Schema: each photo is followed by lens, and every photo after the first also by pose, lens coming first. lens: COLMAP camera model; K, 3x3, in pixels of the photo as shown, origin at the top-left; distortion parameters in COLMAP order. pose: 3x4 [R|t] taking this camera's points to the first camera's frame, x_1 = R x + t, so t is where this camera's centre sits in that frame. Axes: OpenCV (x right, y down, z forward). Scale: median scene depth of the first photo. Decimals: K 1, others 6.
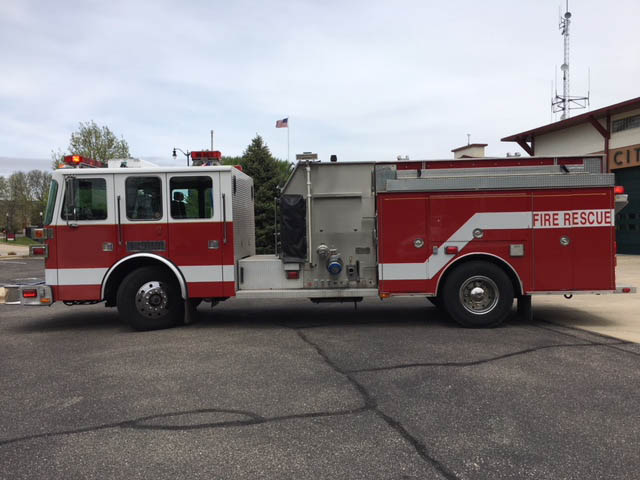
lens RADIAL K [[550.1, 0, 320.8], [0, 550.1, 239.9], [0, 0, 1]] dist [0.015166, -0.004359]
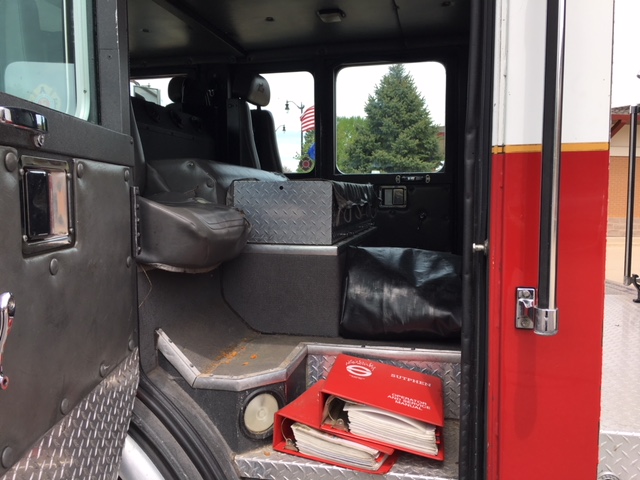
lens RADIAL K [[550.1, 0, 320.2], [0, 550.1, 239.5], [0, 0, 1]] dist [0.015166, -0.004359]
pose [[0.979139, 0.027540, -0.201316, -0.064874], [-0.014656, 0.997764, 0.065210, -0.007029], [0.202662, -0.060899, 0.977353, 0.287853]]
